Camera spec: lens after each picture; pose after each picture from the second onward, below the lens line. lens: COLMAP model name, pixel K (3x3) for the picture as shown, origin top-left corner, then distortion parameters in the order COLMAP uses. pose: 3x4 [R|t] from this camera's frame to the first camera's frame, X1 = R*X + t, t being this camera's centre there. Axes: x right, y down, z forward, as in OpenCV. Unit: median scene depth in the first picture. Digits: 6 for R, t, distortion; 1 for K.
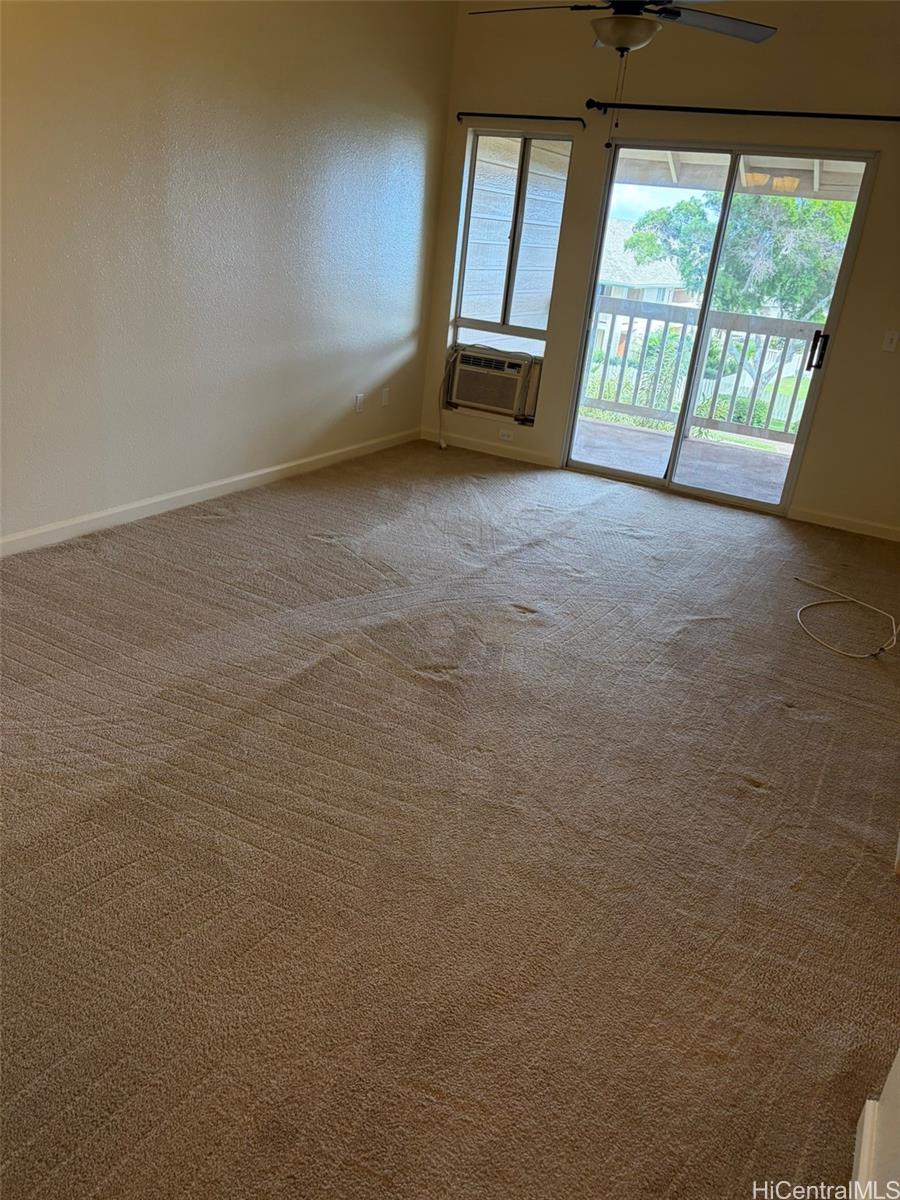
lens RADIAL K [[895.6, 0, 438.0], [0, 895.6, 603.3], [0, 0, 1]] dist [0.040156, -0.042963]
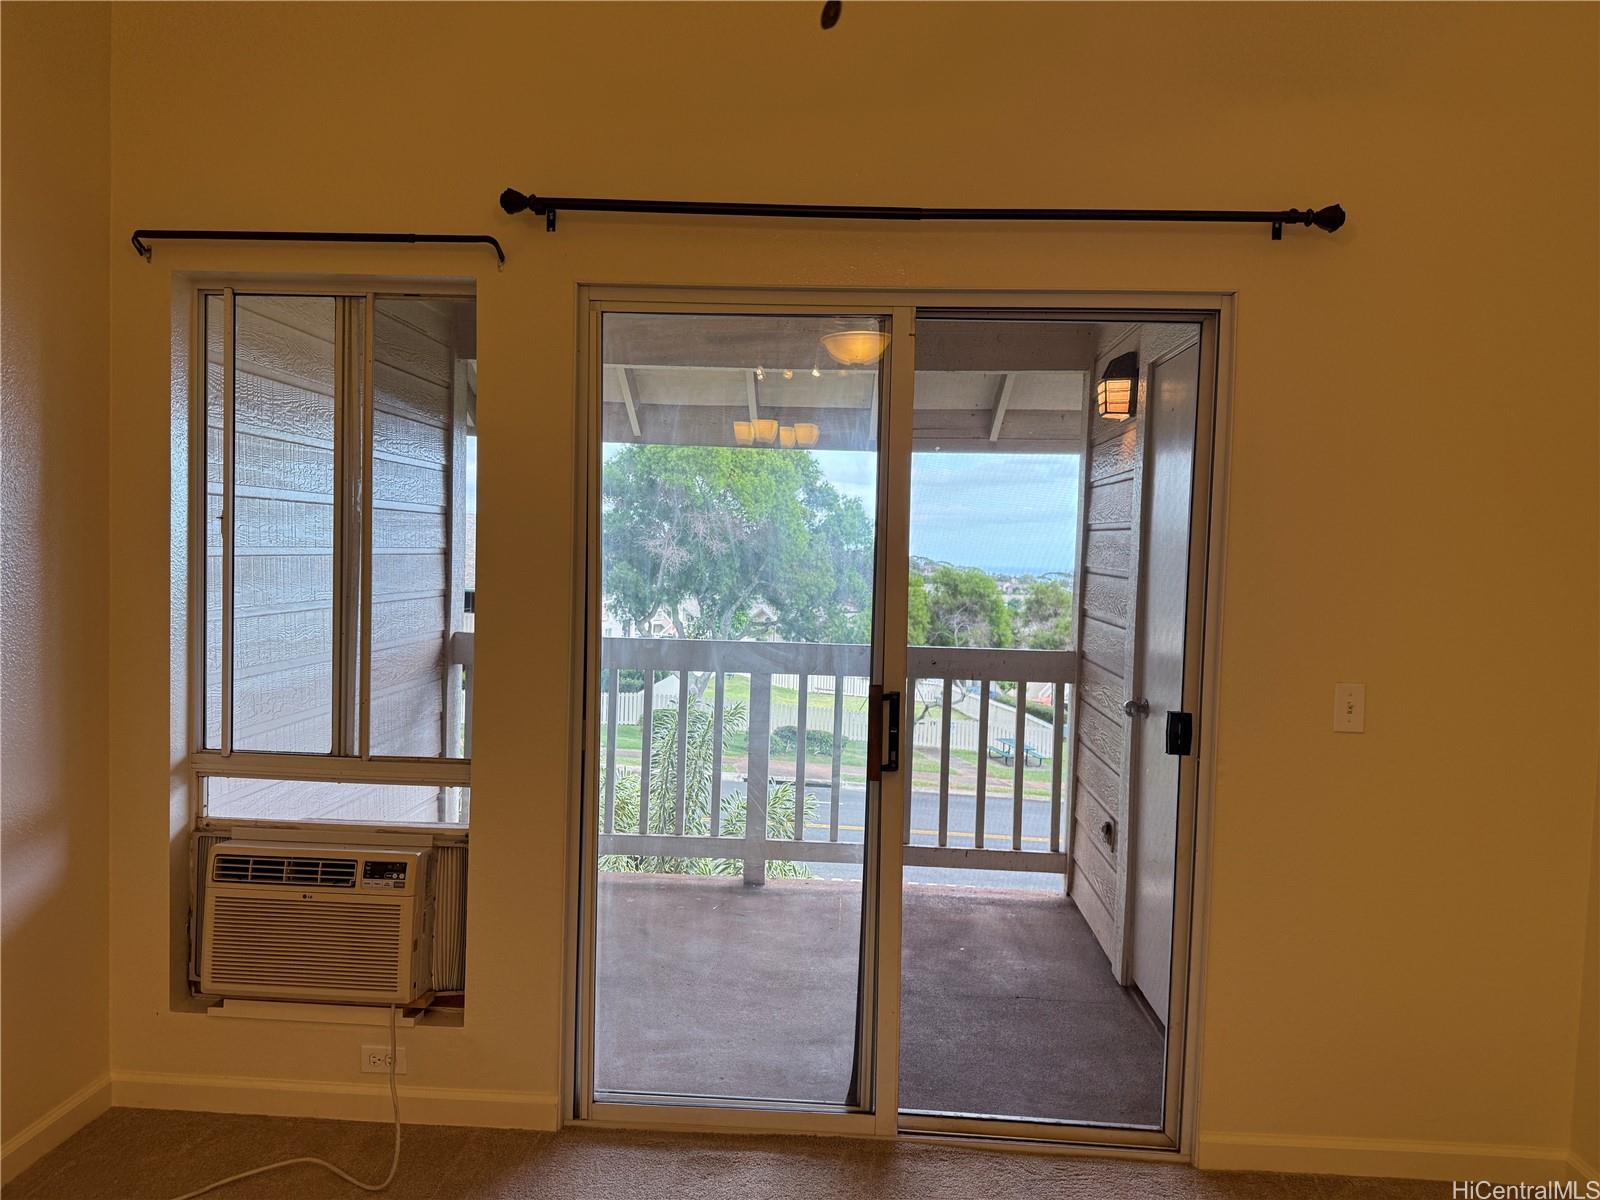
lens RADIAL K [[1128.0, 0, 801.6], [0, 1128.0, 599.0], [0, 0, 1]] dist [0.029386, -0.043620]
pose [[0.893425, -0.089439, 0.440219, 0.061439], [0.226144, 0.936291, -0.268735, -0.281615], [-0.388138, 0.339648, 0.856731, 0.708030]]
